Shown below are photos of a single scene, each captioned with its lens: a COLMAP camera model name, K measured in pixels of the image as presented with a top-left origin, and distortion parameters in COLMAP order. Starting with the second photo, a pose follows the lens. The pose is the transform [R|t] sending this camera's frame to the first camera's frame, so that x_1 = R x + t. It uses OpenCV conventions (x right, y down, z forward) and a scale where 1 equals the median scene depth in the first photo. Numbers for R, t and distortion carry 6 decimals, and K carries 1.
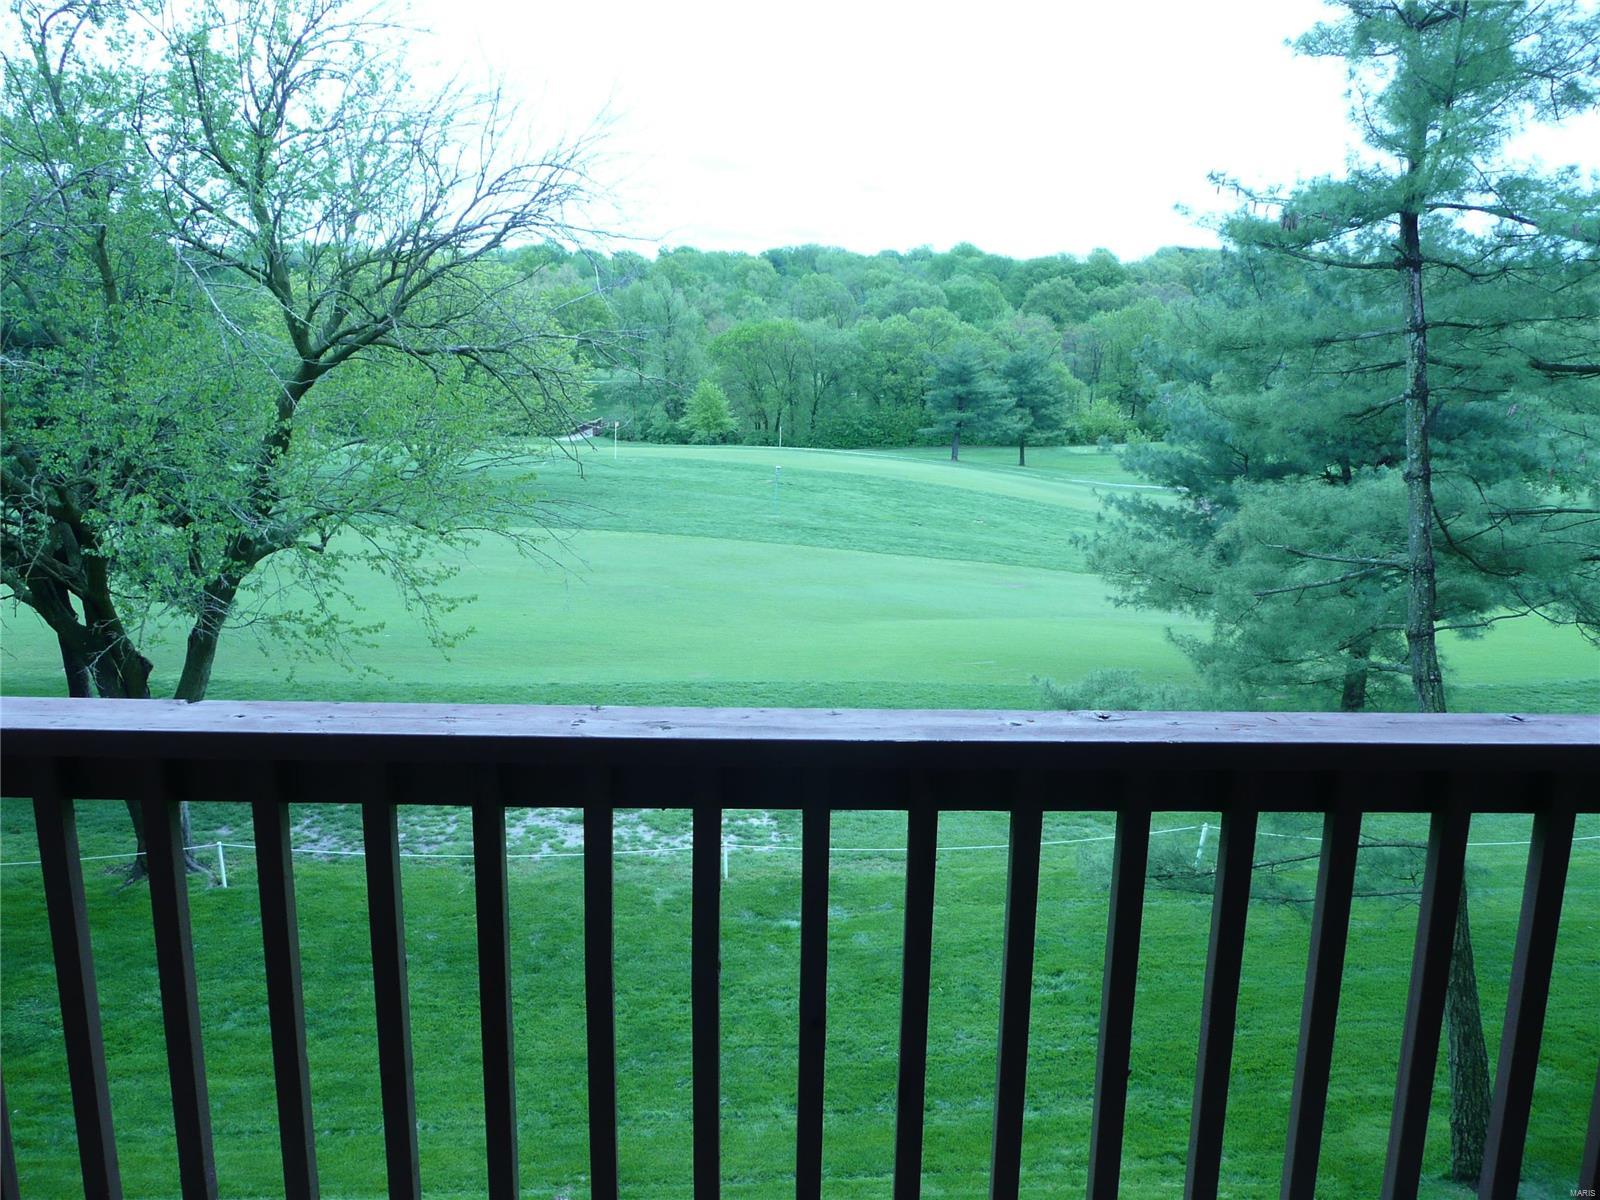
lens RADIAL K [[1341.8, 0, 800.0], [0, 1341.8, 600.0], [0, 0, 1]] dist [-0.003020, 0.068284]
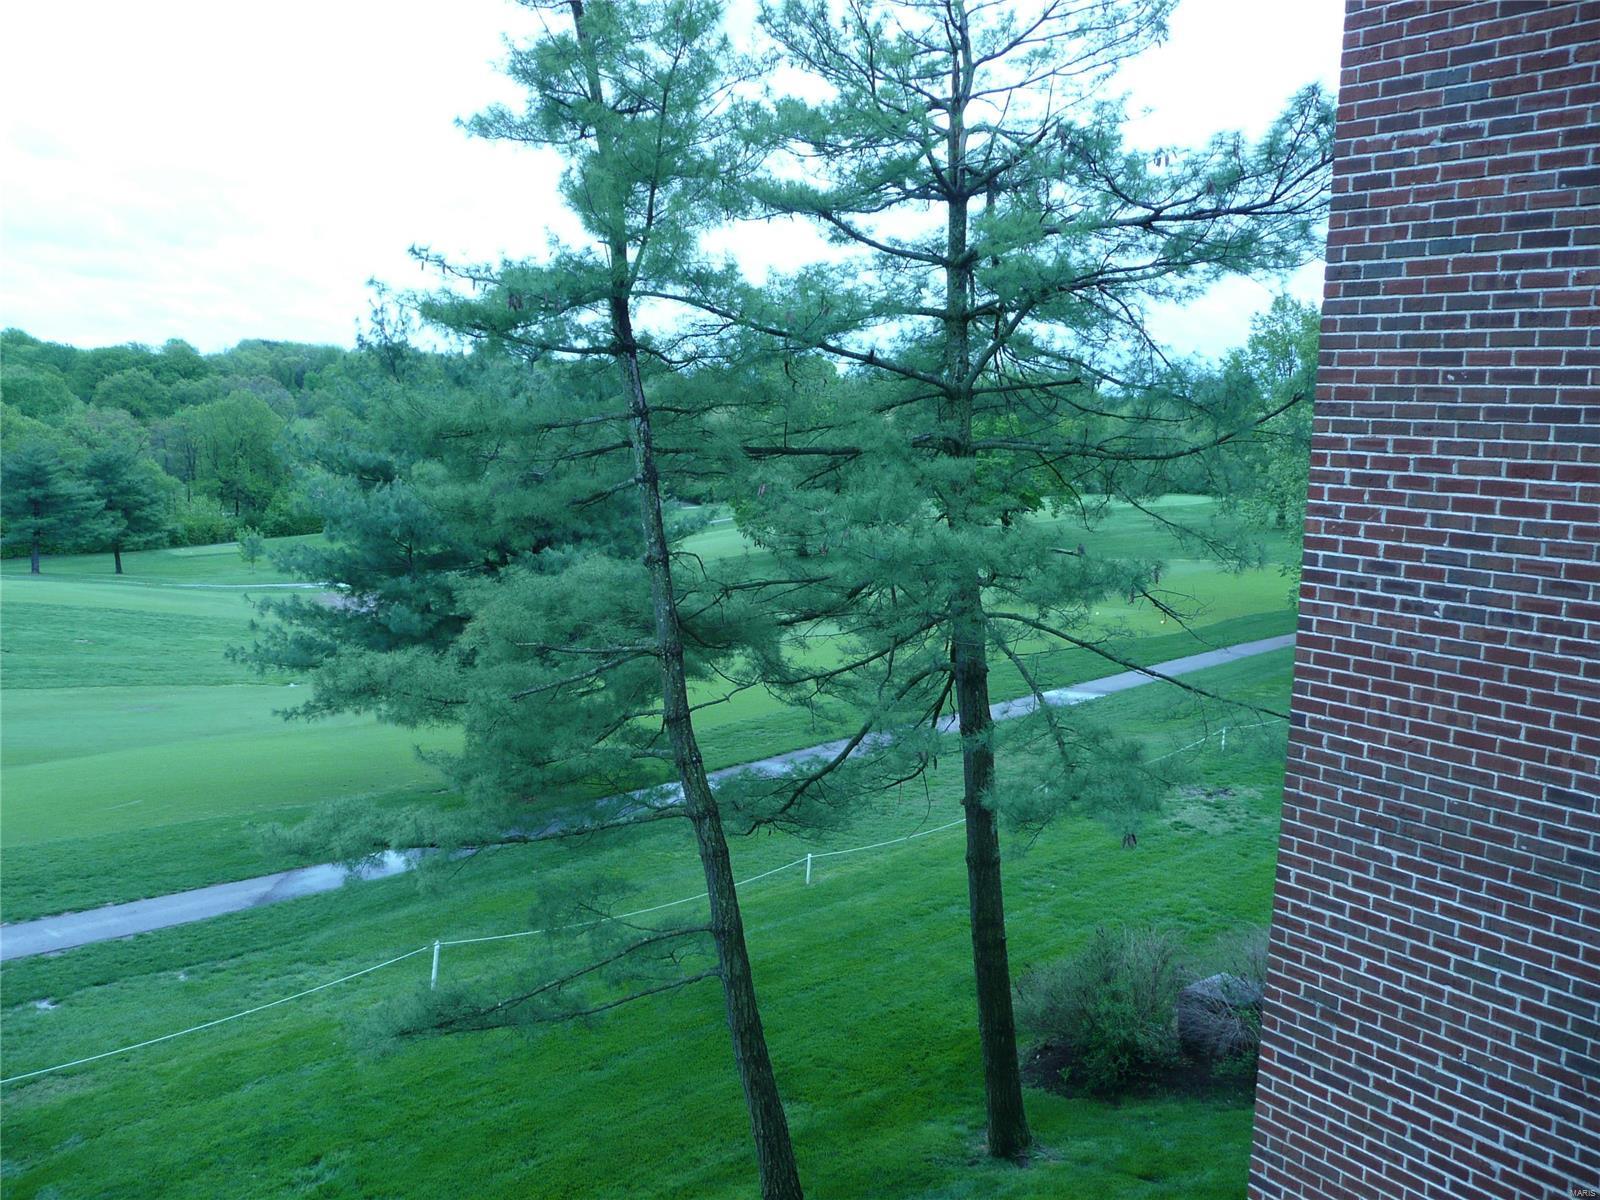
lens RADIAL K [[1299.9, 0, 706.5], [0, 1299.9, 608.2], [0, 0, 1]] dist [-0.007826, 0.008976]
pose [[0.810663, -0.092152, 0.578216, -0.036359], [0.126050, 0.991849, -0.018650, -0.017574], [-0.571784, 0.088003, 0.815671, 0.102330]]
